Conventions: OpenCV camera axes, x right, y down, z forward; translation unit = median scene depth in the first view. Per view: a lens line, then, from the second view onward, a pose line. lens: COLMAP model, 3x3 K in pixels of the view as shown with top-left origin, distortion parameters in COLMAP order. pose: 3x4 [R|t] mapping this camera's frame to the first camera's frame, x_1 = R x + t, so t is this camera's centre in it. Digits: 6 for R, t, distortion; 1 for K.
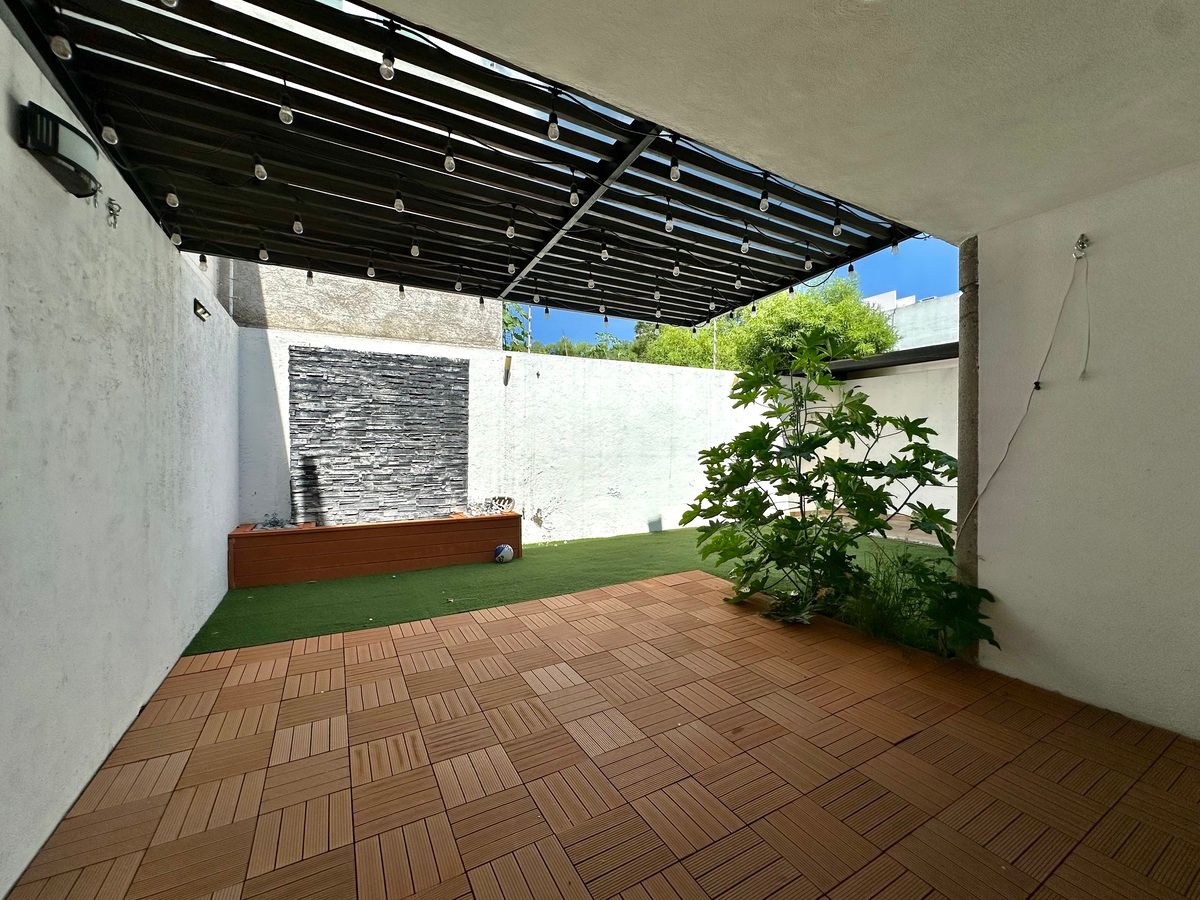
lens RADIAL K [[480.3, 0, 600.5], [0, 480.3, 450.4], [0, 0, 1]] dist [0.001518, -0.000376]
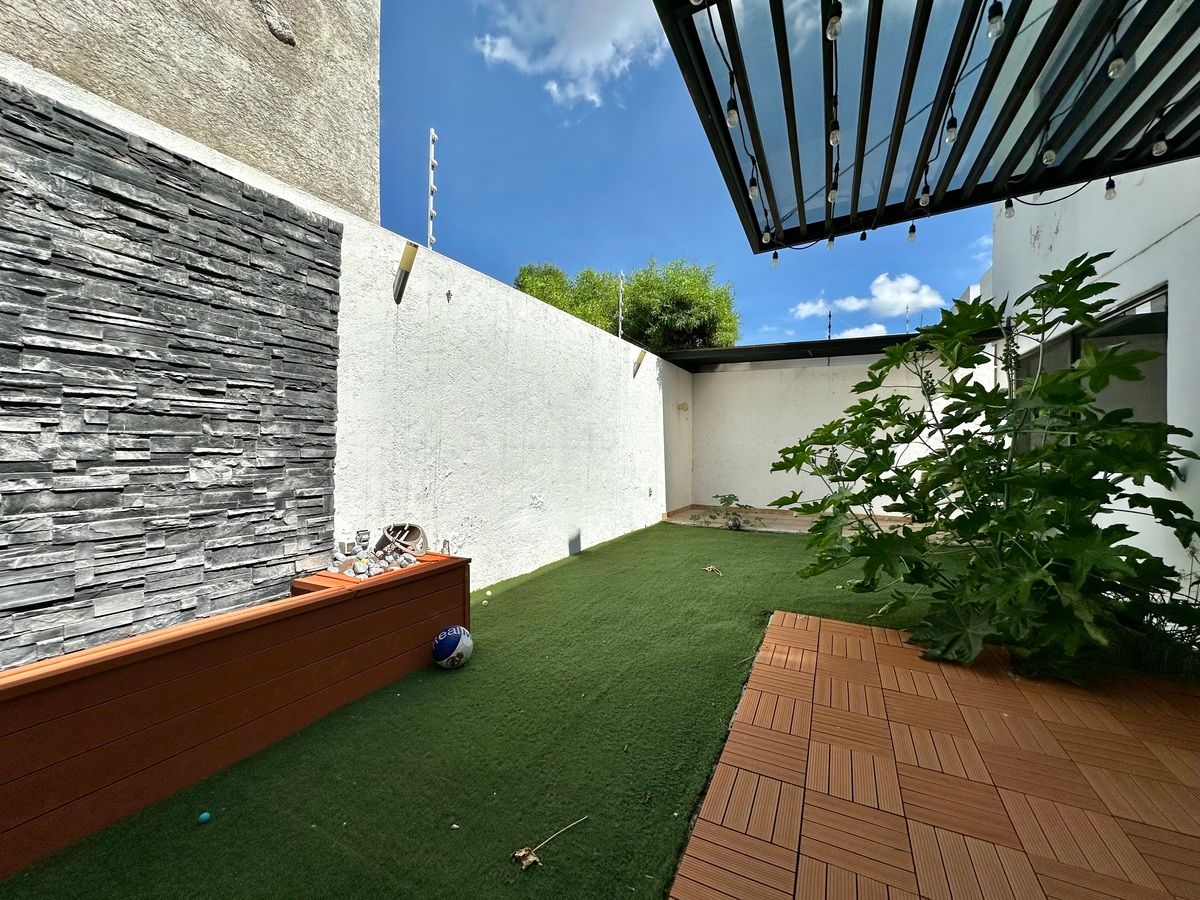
lens RADIAL K [[480.3, 0, 599.8], [0, 480.3, 448.8], [0, 0, 1]] dist [0.001518, -0.000376]
pose [[0.824923, 0.004243, 0.565229, -0.337373], [-0.001640, 0.999986, -0.005114, 0.022299], [-0.565242, 0.003292, 0.824919, 0.510021]]
